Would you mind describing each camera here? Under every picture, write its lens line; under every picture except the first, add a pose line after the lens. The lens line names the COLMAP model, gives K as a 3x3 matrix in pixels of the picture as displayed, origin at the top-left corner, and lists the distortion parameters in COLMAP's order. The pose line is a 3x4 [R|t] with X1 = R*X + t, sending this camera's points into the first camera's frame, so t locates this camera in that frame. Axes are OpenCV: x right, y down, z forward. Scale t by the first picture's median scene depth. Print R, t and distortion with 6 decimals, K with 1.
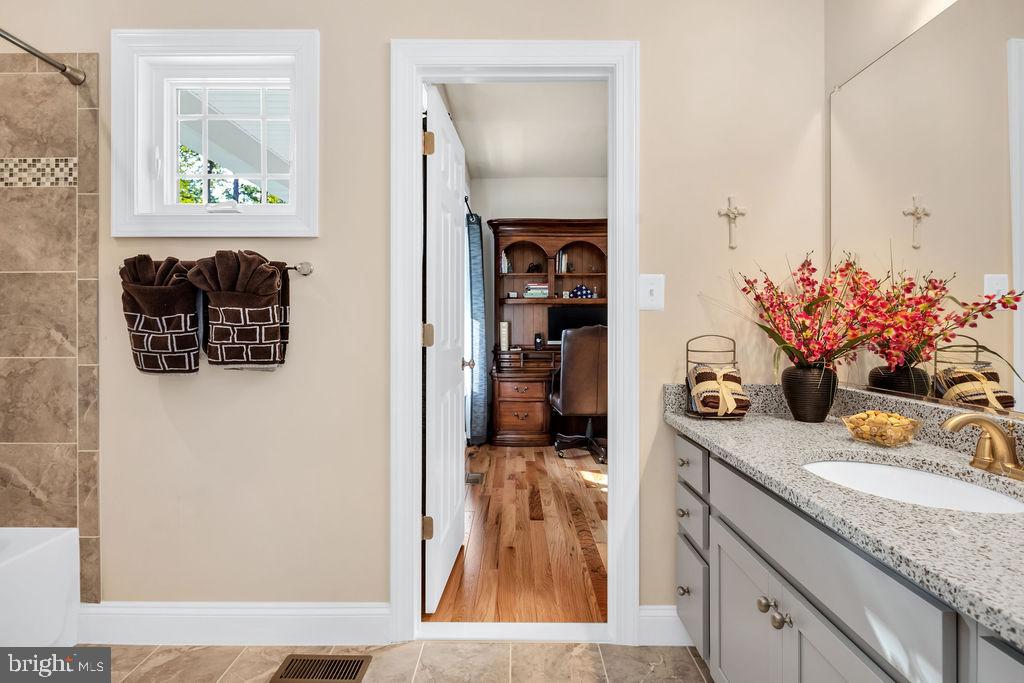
lens RADIAL K [[500.4, 0, 514.9], [0, 500.4, 331.7], [0, 0, 1]] dist [0.002386, -0.004286]
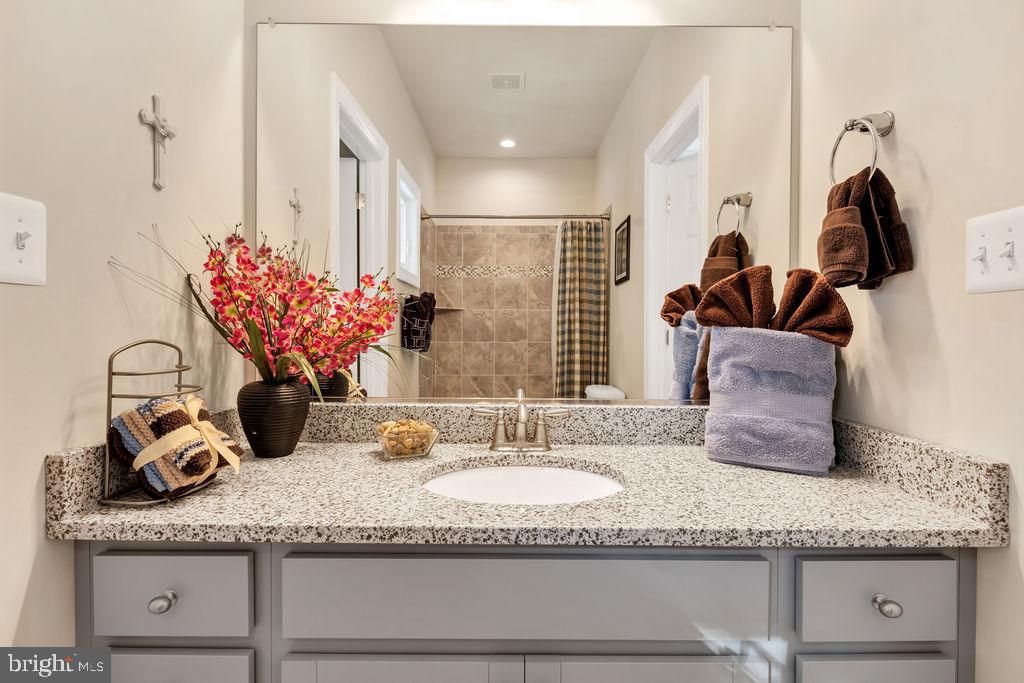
lens RADIAL K [[500.4, 0, 509.2], [0, 500.4, 338.8], [0, 0, 1]] dist [0.002386, -0.004286]
pose [[0.003670, -0.017015, 0.999848, -0.204011], [0.005209, 0.999842, 0.016996, -0.005102], [-0.999980, 0.005146, 0.003758, 0.904354]]
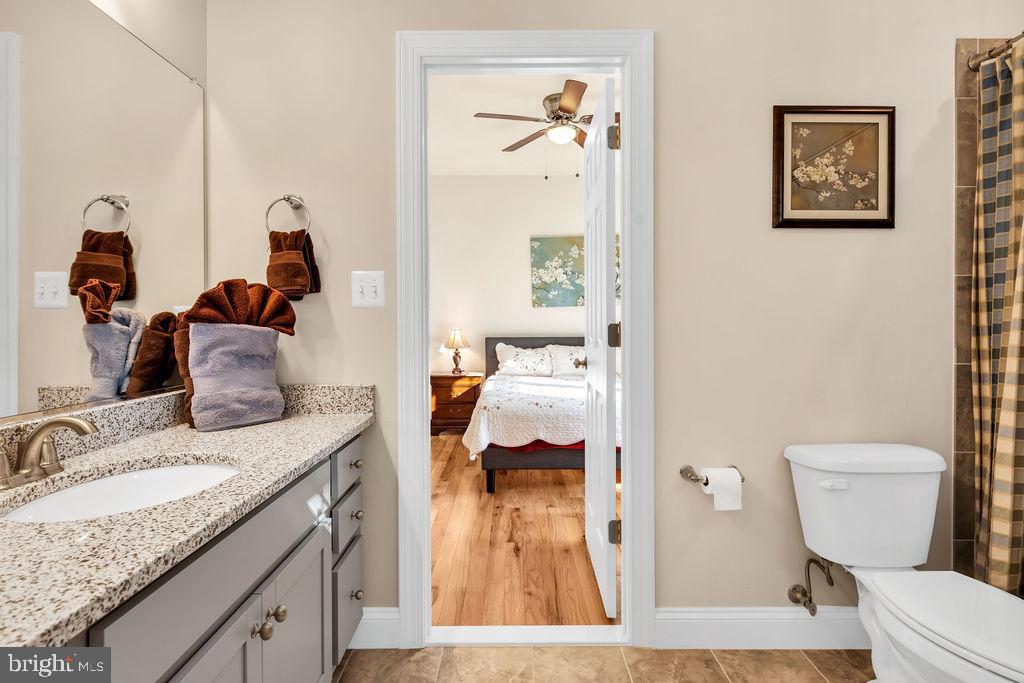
lens RADIAL K [[500.4, 0, 506.0], [0, 500.4, 332.8], [0, 0, 1]] dist [0.002386, -0.004286]
pose [[-0.999901, 0.004566, 0.013296, 0.043923], [0.004939, 0.999591, 0.028158, -0.017963], [-0.013162, 0.028221, -0.999515, 1.718370]]
